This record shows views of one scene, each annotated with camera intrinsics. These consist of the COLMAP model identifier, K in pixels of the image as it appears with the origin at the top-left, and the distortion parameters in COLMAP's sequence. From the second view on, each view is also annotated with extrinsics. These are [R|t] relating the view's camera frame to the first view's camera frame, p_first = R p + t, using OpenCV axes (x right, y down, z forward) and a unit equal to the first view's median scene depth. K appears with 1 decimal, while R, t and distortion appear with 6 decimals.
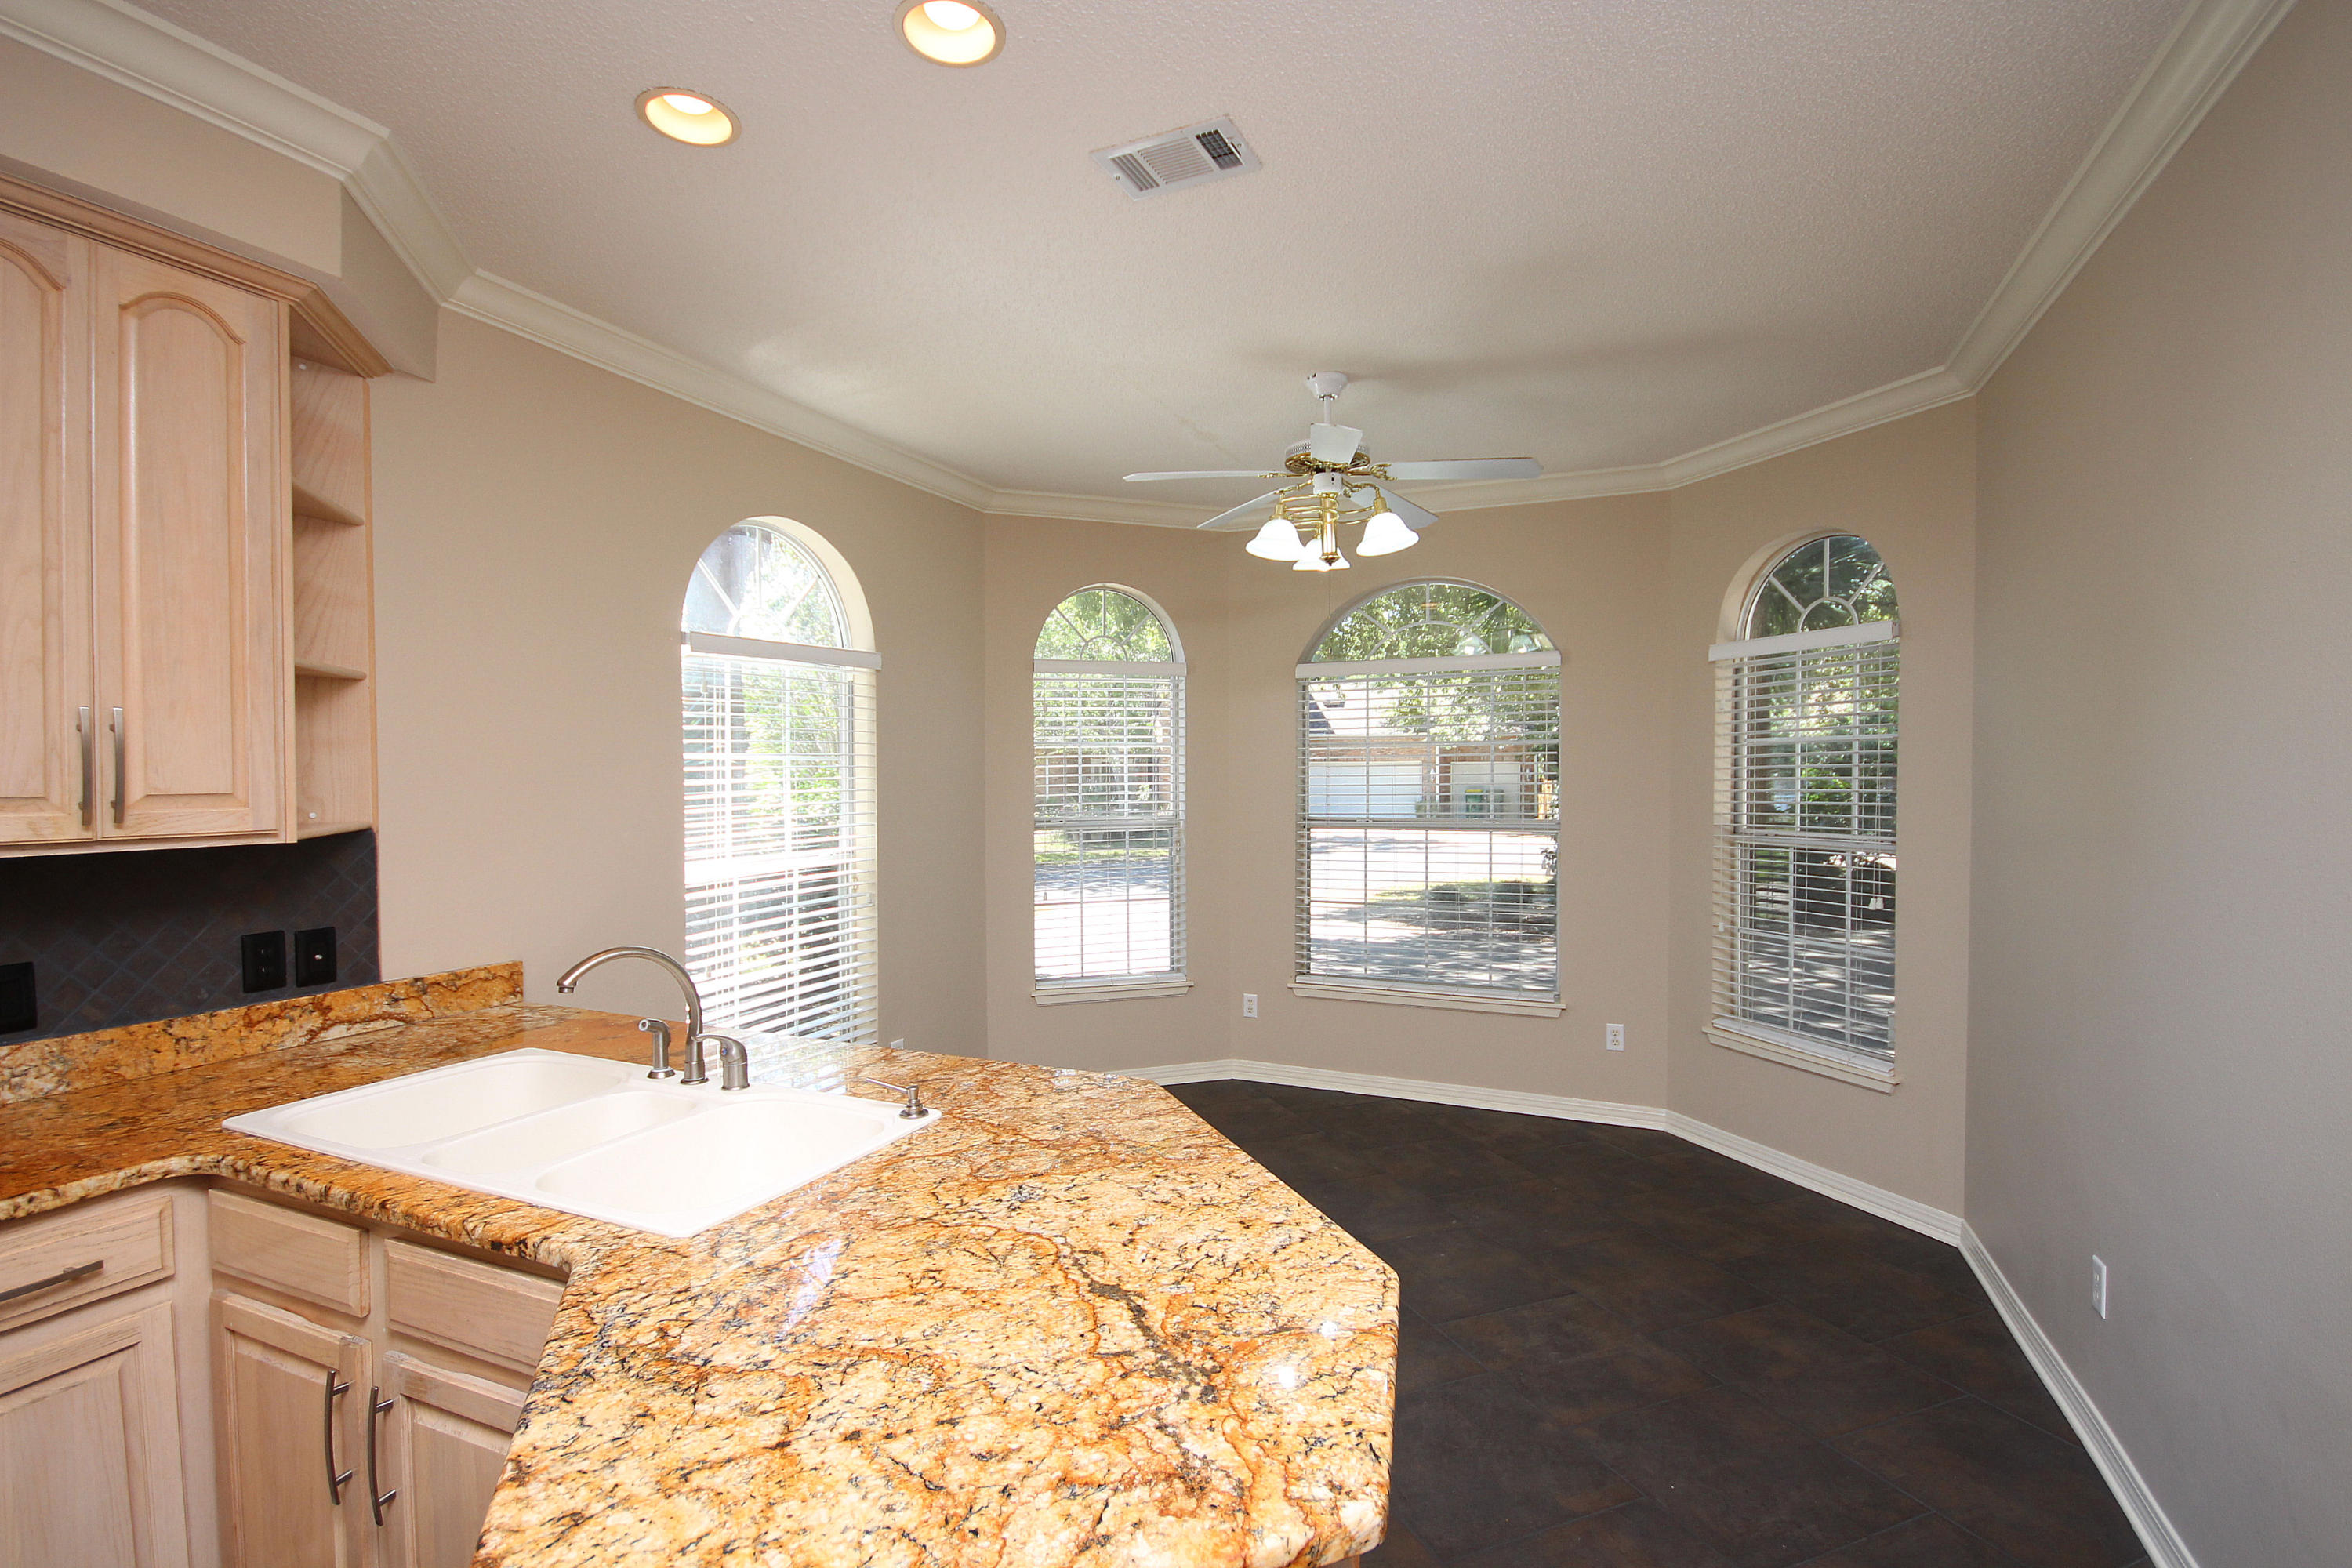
lens RADIAL K [[1091.2, 0, 1176.0], [0, 1091.2, 792.1], [0, 0, 1]] dist [0.000937, -0.000079]
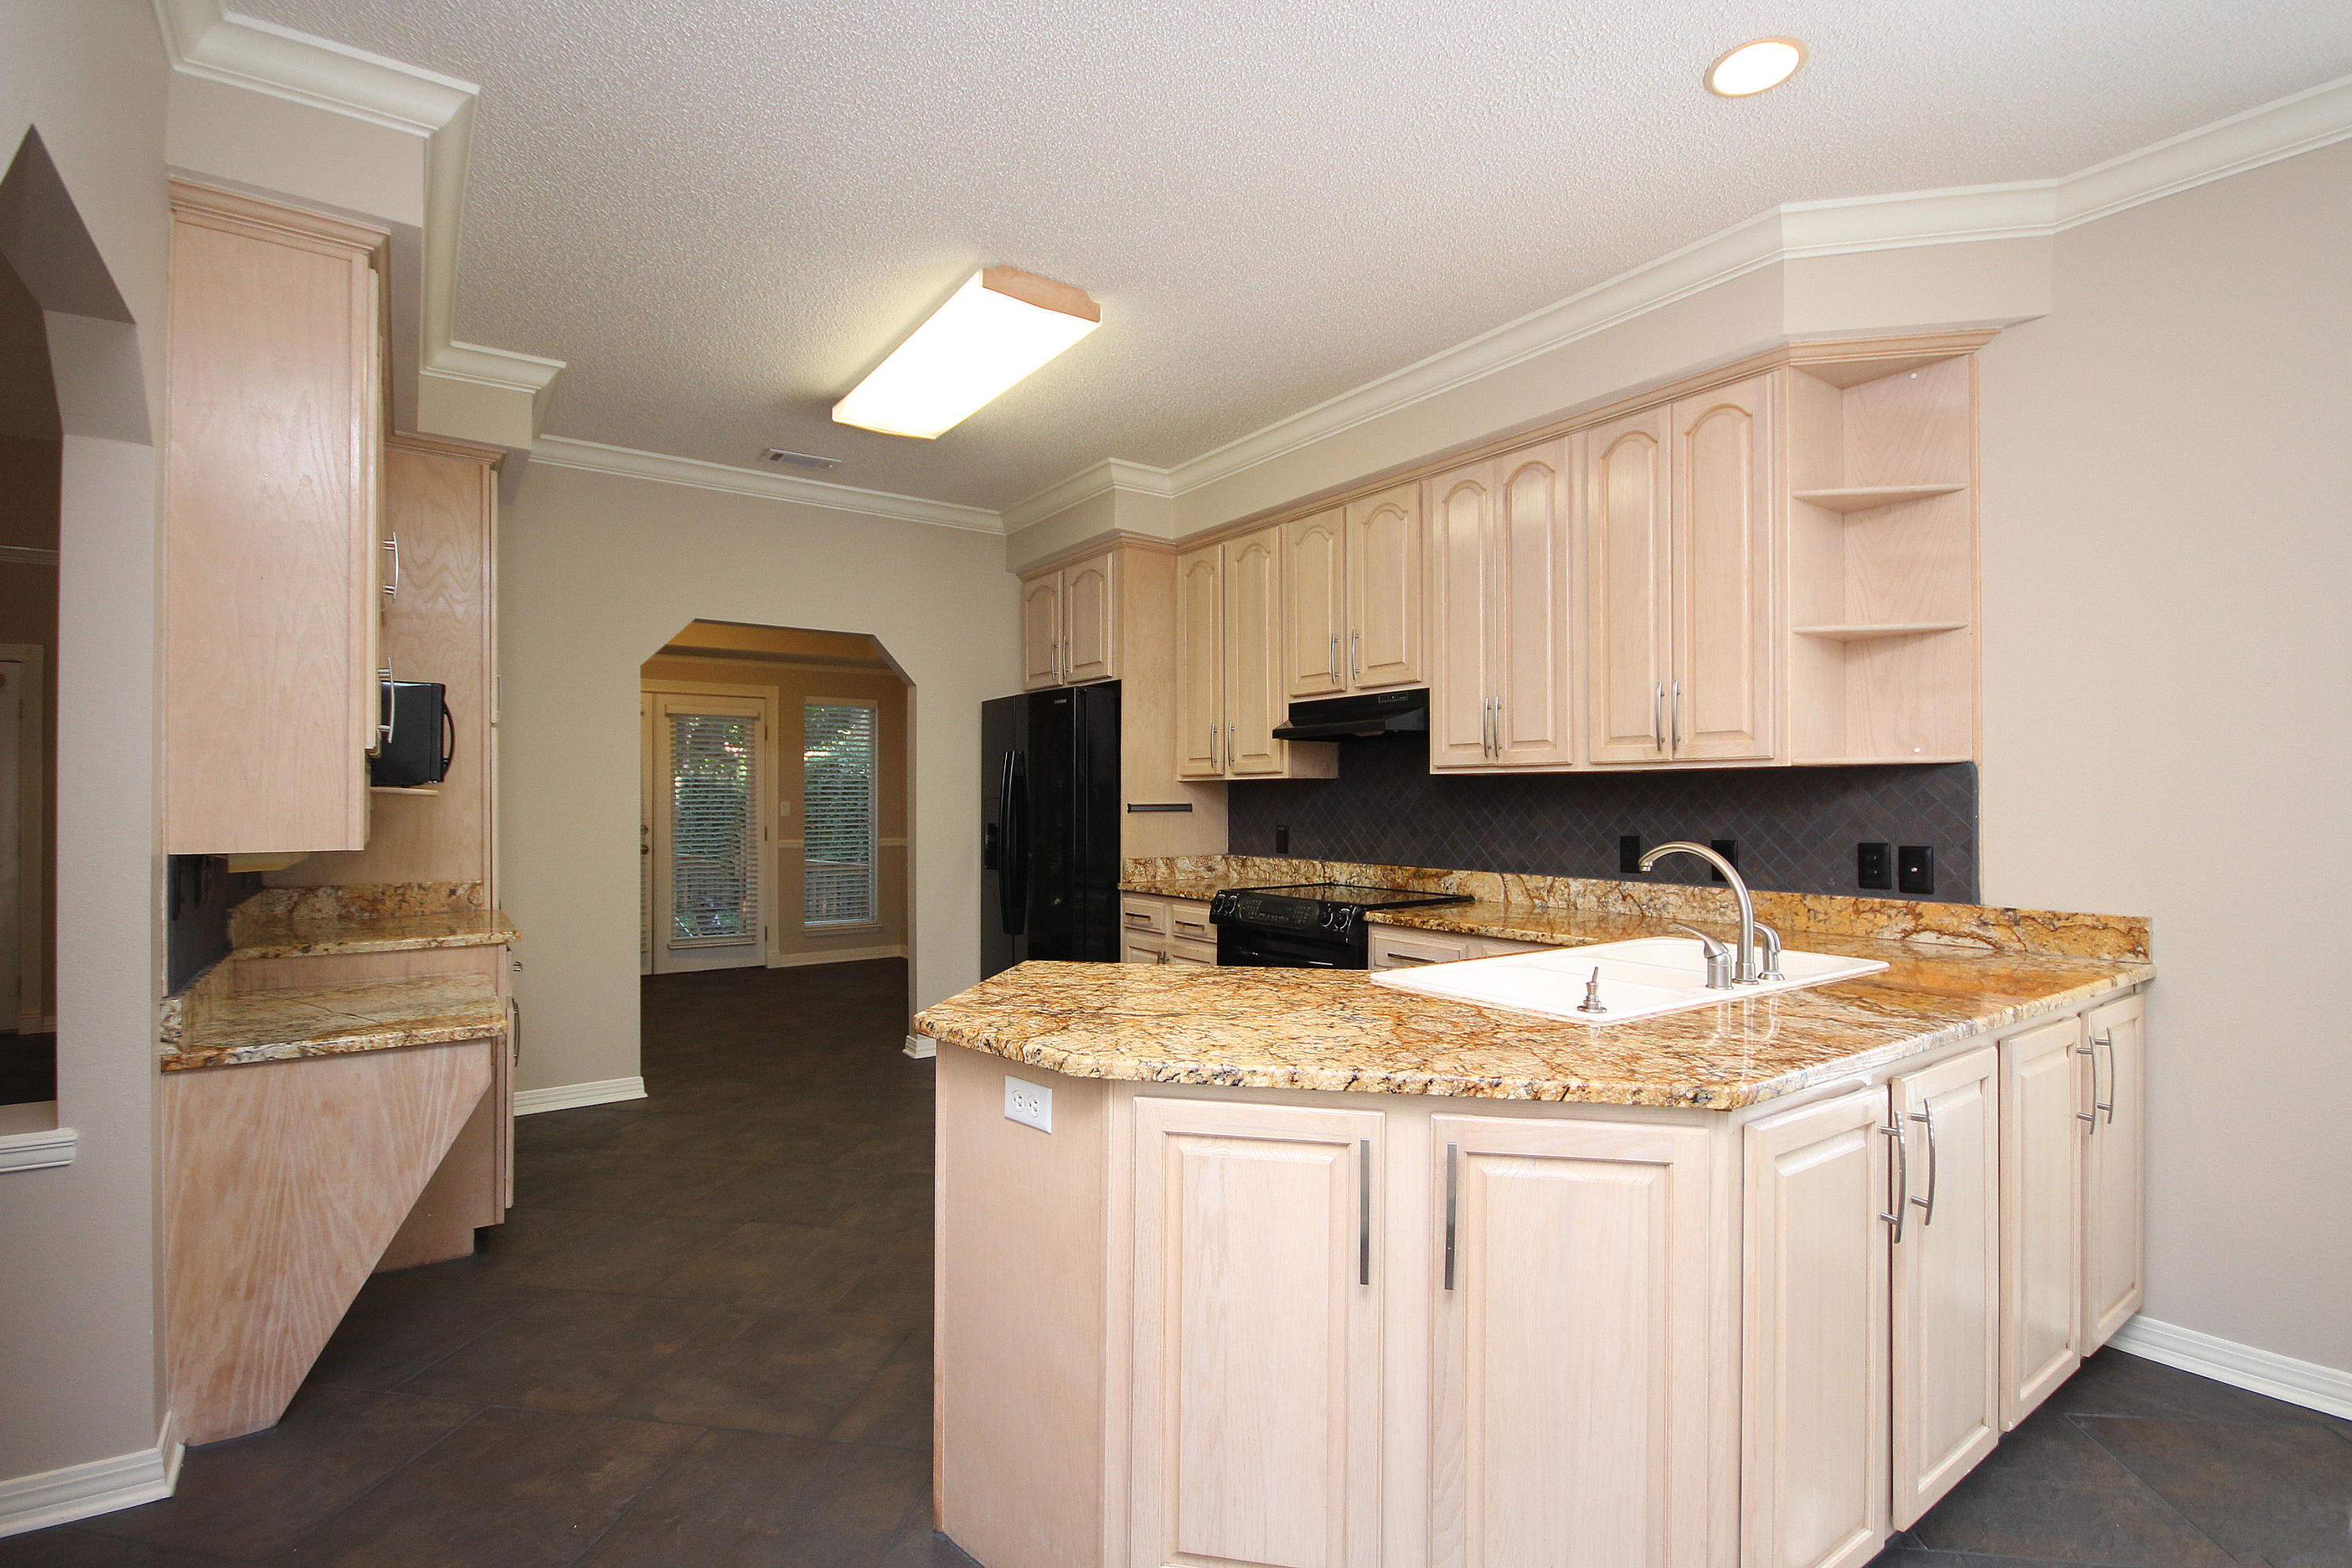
lens RADIAL K [[1091.2, 0, 1175.5], [0, 1091.2, 787.8], [0, 0, 1]] dist [0.000937, -0.000079]
pose [[-0.511907, 0.001912, -0.859039, 0.633554], [-0.006557, 0.999960, 0.006133, 0.060269], [0.859016, 0.008772, -0.511874, 0.914548]]
